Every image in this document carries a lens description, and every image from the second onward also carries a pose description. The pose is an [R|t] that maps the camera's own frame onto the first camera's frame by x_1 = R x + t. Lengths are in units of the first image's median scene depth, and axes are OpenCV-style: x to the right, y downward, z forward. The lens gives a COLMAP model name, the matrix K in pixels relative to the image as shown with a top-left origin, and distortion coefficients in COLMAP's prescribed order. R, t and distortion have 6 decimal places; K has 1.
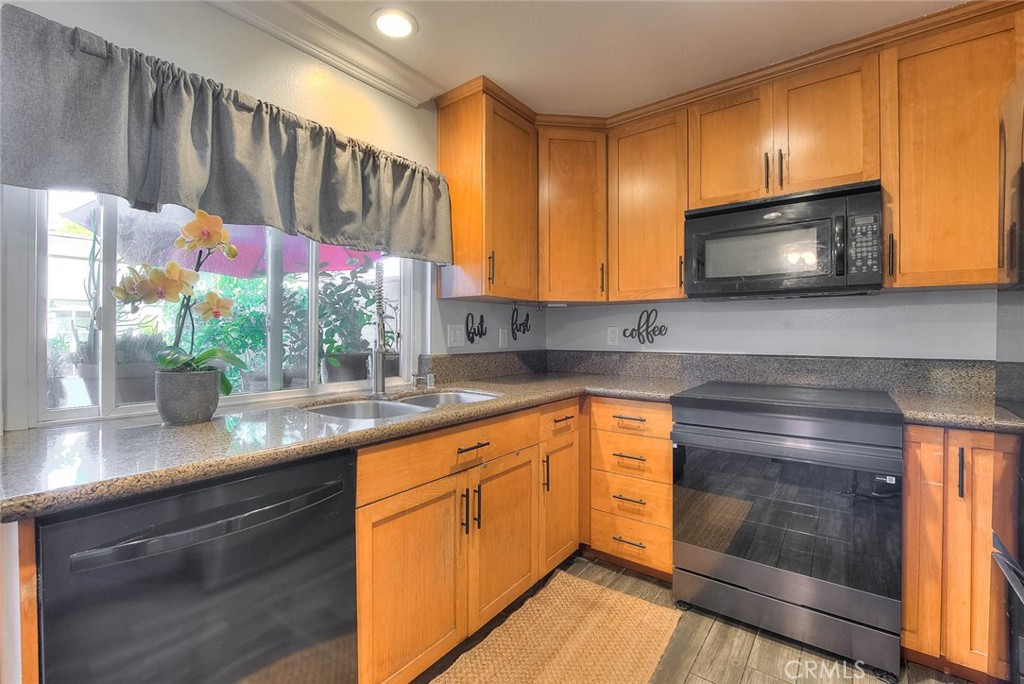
lens RADIAL K [[435.4, 0, 511.7], [0, 435.4, 334.4], [0, 0, 1]] dist [-0.010732, -0.000379]
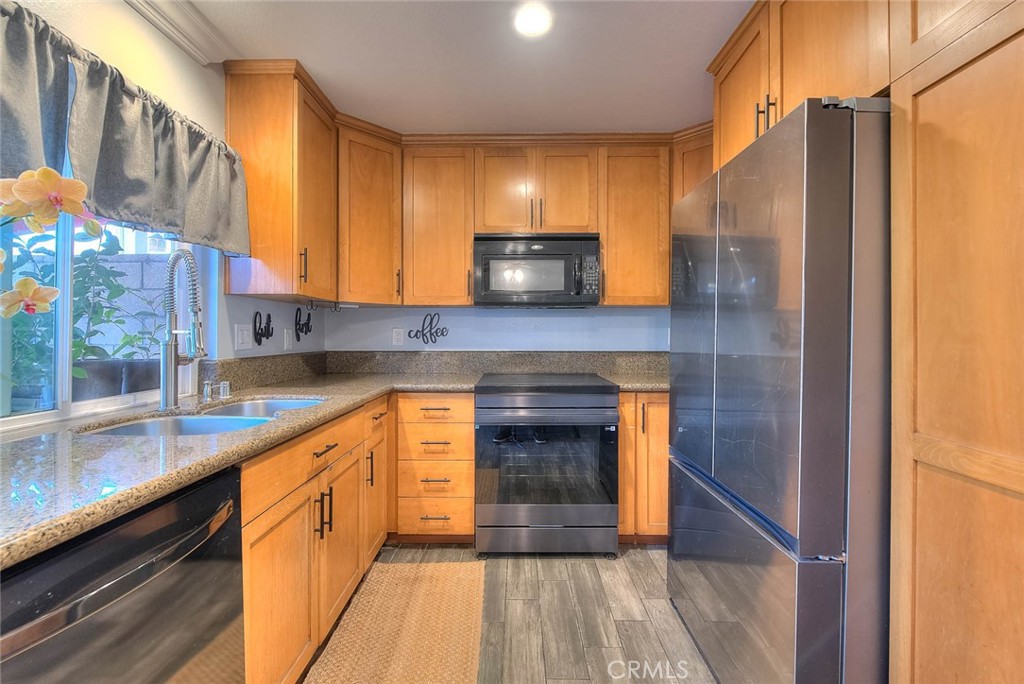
lens RADIAL K [[434.8, 0, 508.6], [0, 434.8, 335.5], [0, 0, 1]] dist [-0.001085, -0.000155]
pose [[0.803487, -0.000635, 0.595322, -0.253303], [-0.000318, 0.999999, 0.001496, -0.001587], [-0.595322, -0.001392, 0.803486, -0.029367]]
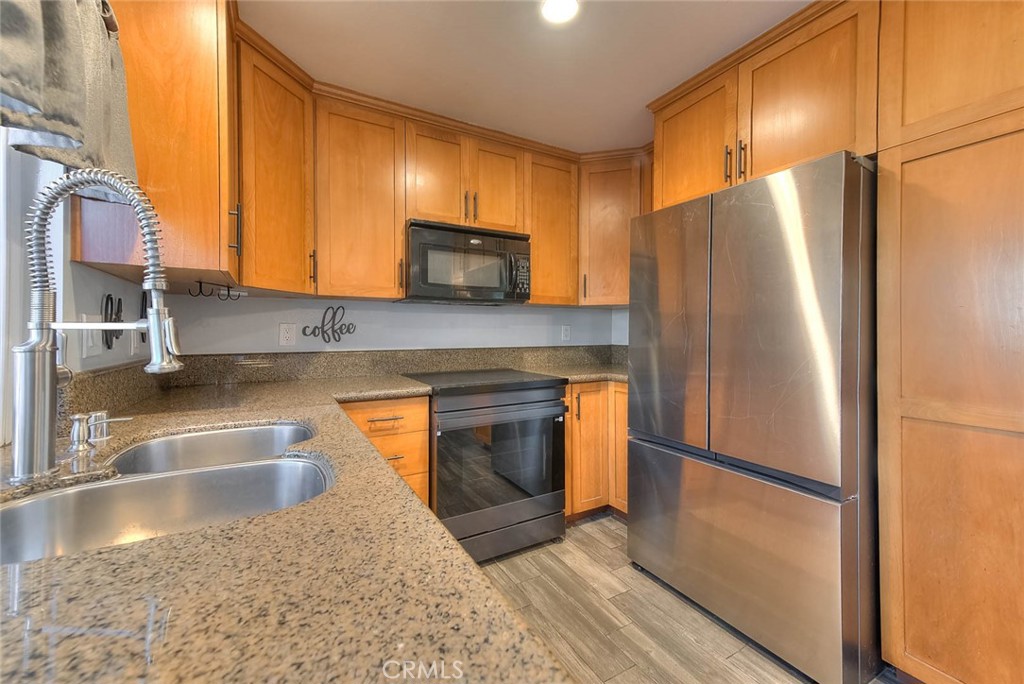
lens RADIAL K [[408.2, 0, 514.3], [0, 408.2, 331.9], [0, 0, 1]] dist [0.026904, -0.000052]
pose [[0.392315, -0.000593, 0.919831, -0.453778], [0.002686, 0.999996, -0.000501, -0.000015], [-0.919827, 0.002668, 0.392315, 0.379243]]
